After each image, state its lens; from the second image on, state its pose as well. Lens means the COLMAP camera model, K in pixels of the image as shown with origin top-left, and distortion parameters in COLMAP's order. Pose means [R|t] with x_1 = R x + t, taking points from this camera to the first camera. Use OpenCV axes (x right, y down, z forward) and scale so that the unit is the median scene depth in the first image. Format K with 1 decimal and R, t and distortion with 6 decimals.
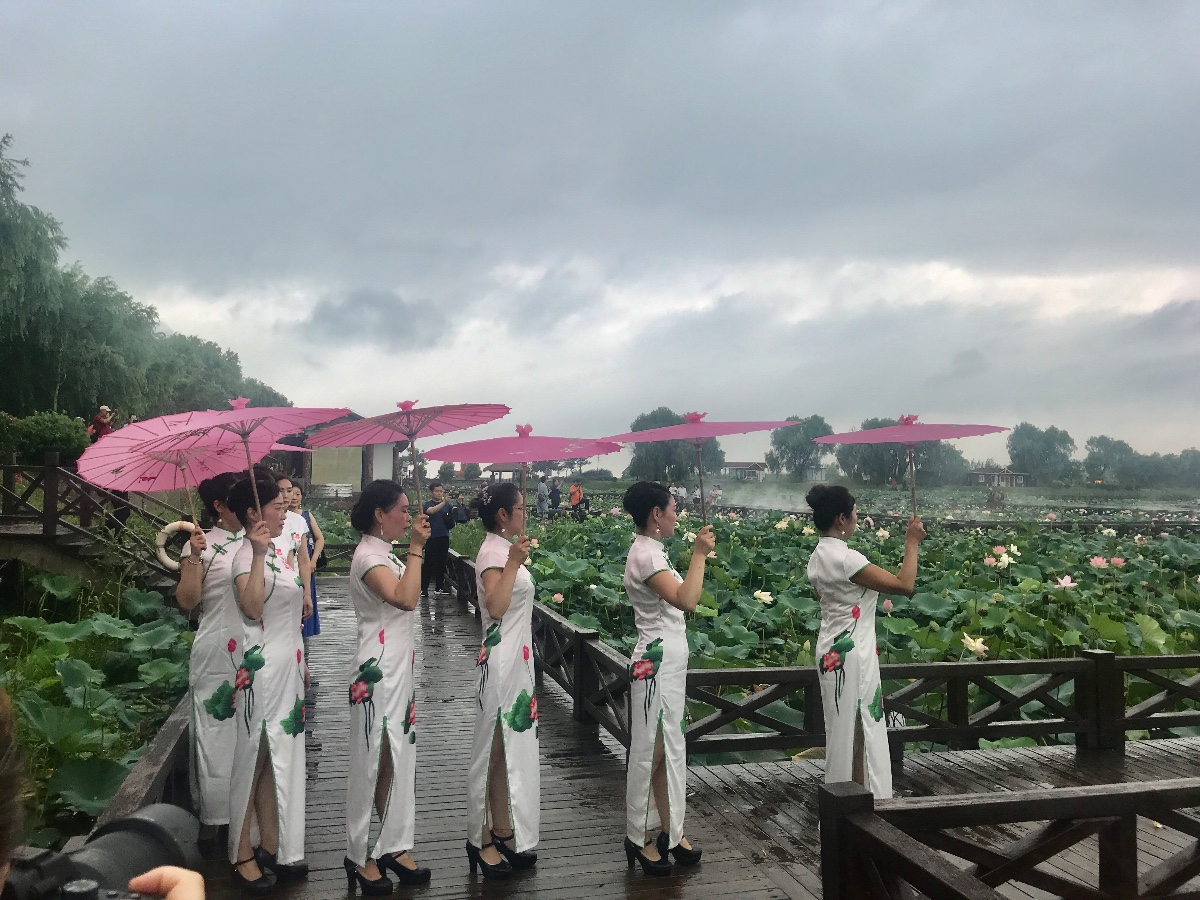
lens RADIAL K [[955.5, 0, 600.0], [0, 955.5, 450.0], [0, 0, 1]] dist [0.002326, -0.000851]
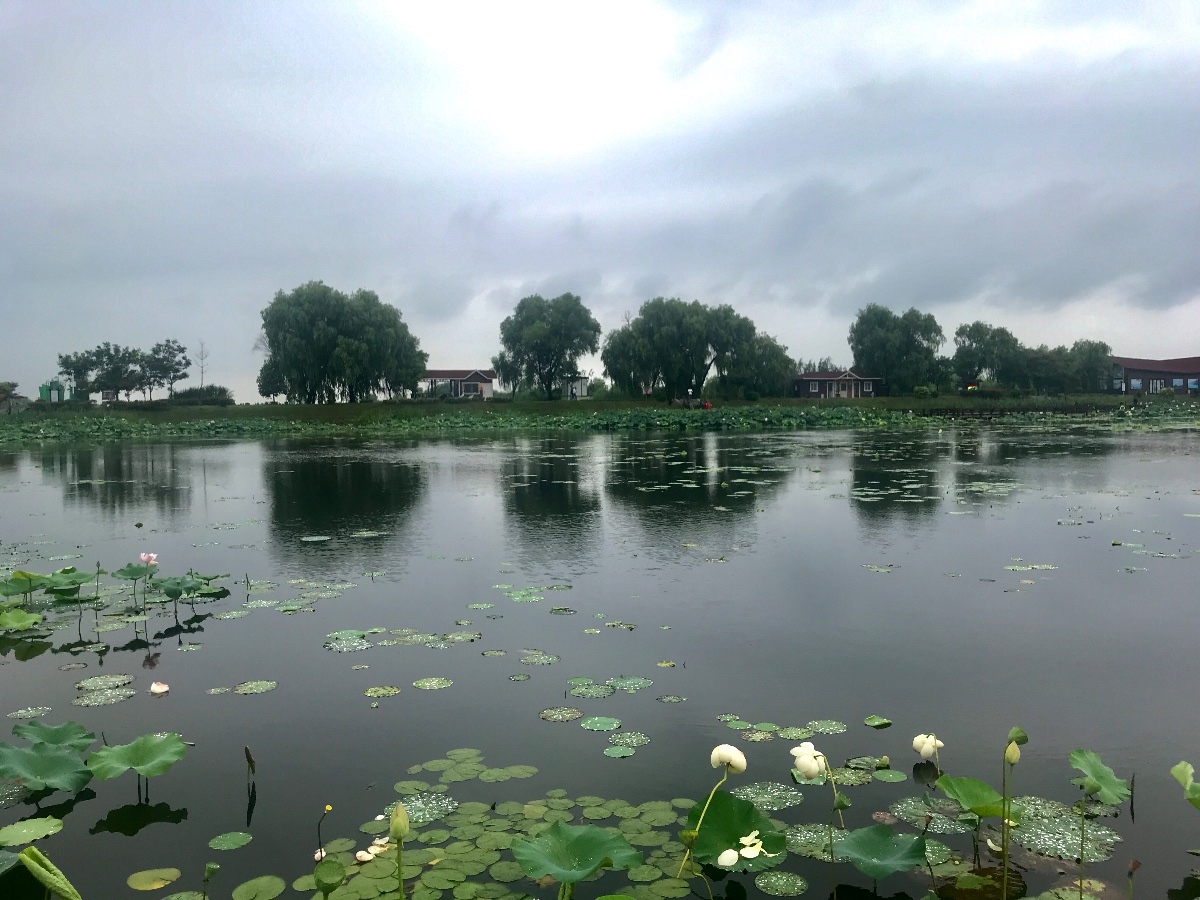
lens RADIAL K [[978.7, 0, 600.0], [0, 978.7, 450.0], [0, 0, 1]] dist [0.140404, 0.002405]
pose [[0.984824, -0.034145, 0.170166, 0.126032], [0.020404, 0.996435, 0.081858, 0.013741], [-0.172354, -0.077143, 0.982010, 0.328222]]
